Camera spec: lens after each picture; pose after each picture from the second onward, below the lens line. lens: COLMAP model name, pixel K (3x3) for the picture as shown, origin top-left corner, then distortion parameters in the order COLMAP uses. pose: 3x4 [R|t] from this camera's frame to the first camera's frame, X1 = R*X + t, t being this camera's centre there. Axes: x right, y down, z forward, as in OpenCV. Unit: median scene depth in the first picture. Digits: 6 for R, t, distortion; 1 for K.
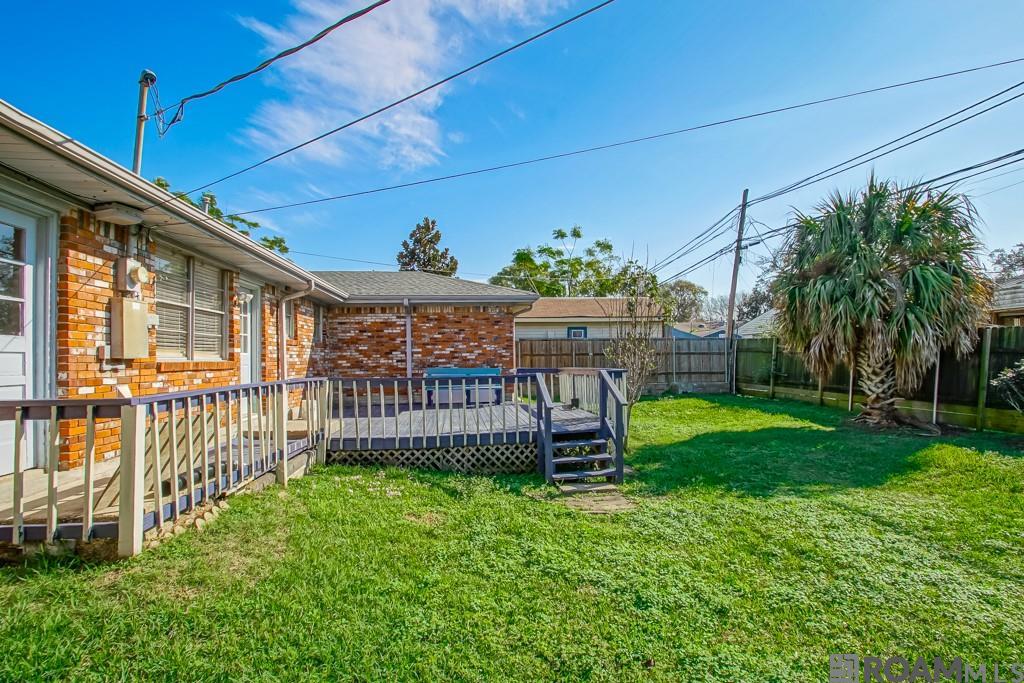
lens RADIAL K [[493.0, 0, 512.0], [0, 493.0, 341.5], [0, 0, 1]] dist [0.000841, 0.000116]
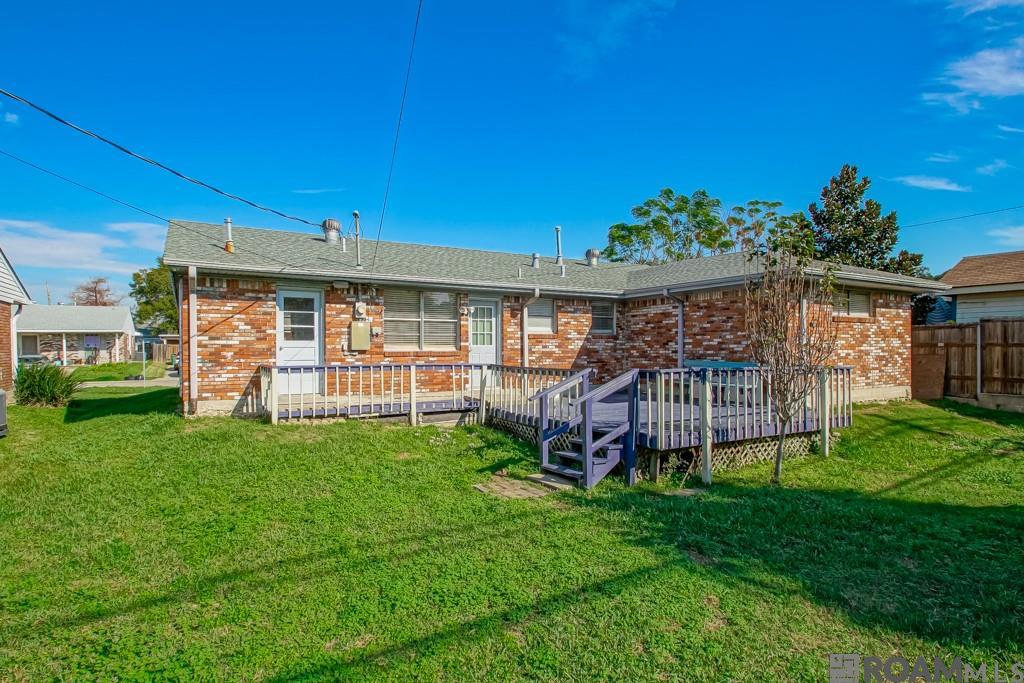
lens RADIAL K [[546.0, 0, 512.4], [0, 546.0, 355.6], [0, 0, 1]] dist [0.002751, 0.000330]
pose [[0.379718, 0.027572, -0.924691, 0.673382], [0.028477, 0.998734, 0.041473, -0.007569], [0.924664, -0.042081, 0.378452, 0.293680]]
